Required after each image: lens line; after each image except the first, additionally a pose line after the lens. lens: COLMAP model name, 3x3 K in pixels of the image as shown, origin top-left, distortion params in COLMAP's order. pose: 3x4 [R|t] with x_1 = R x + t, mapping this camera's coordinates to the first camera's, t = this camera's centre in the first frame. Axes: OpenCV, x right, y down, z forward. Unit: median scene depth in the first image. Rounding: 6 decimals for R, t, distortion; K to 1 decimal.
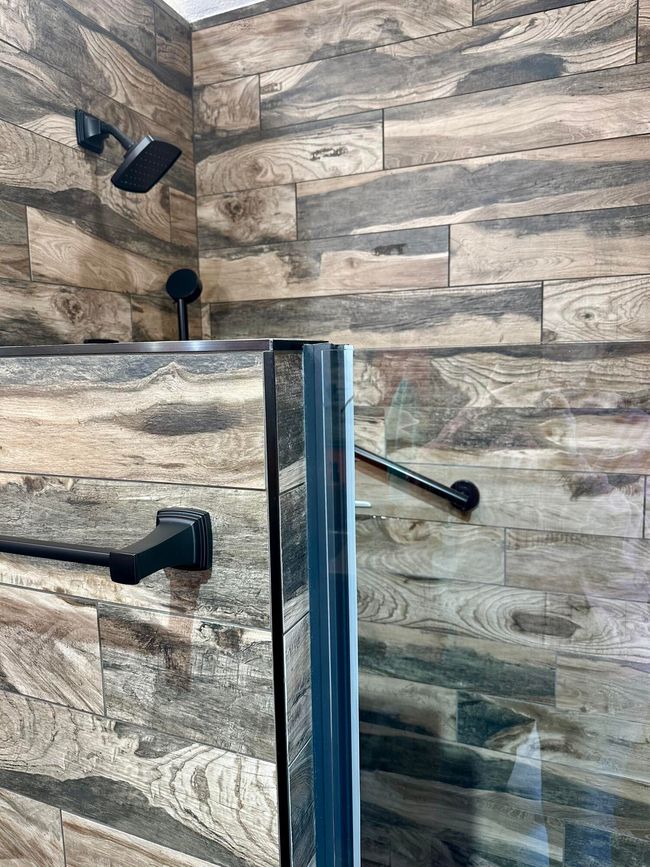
lens RADIAL K [[613.4, 0, 352.0], [0, 613.4, 455.3], [0, 0, 1]] dist [0.044135, -0.073104]
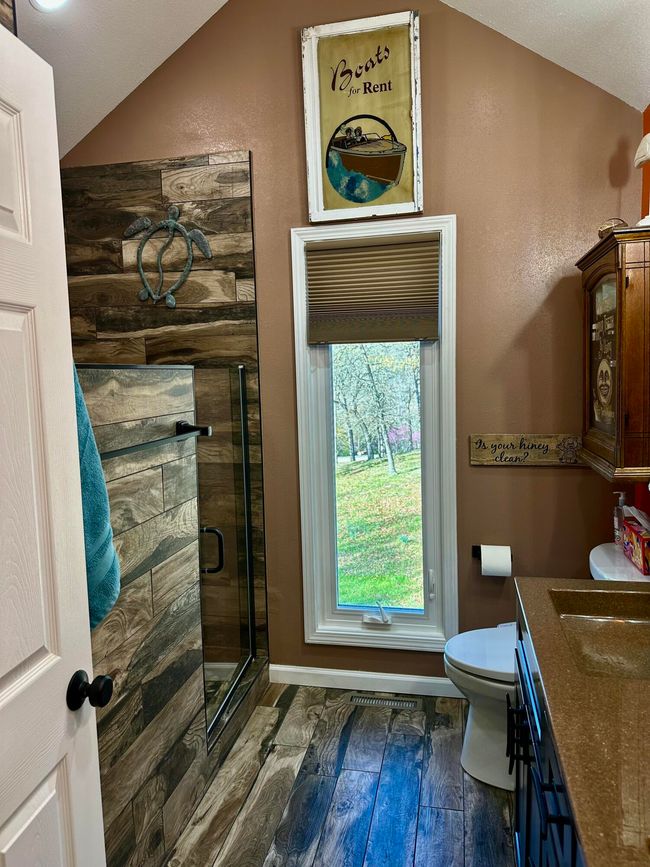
lens RADIAL K [[613.4, 0, 319.3], [0, 613.4, 429.7], [0, 0, 1]] dist [0.044135, -0.073104]
pose [[-0.171157, -0.083694, 0.981682, -3.515463], [0.142543, 0.983799, 0.108727, -0.105358], [-0.974878, 0.158542, -0.156454, 0.864776]]
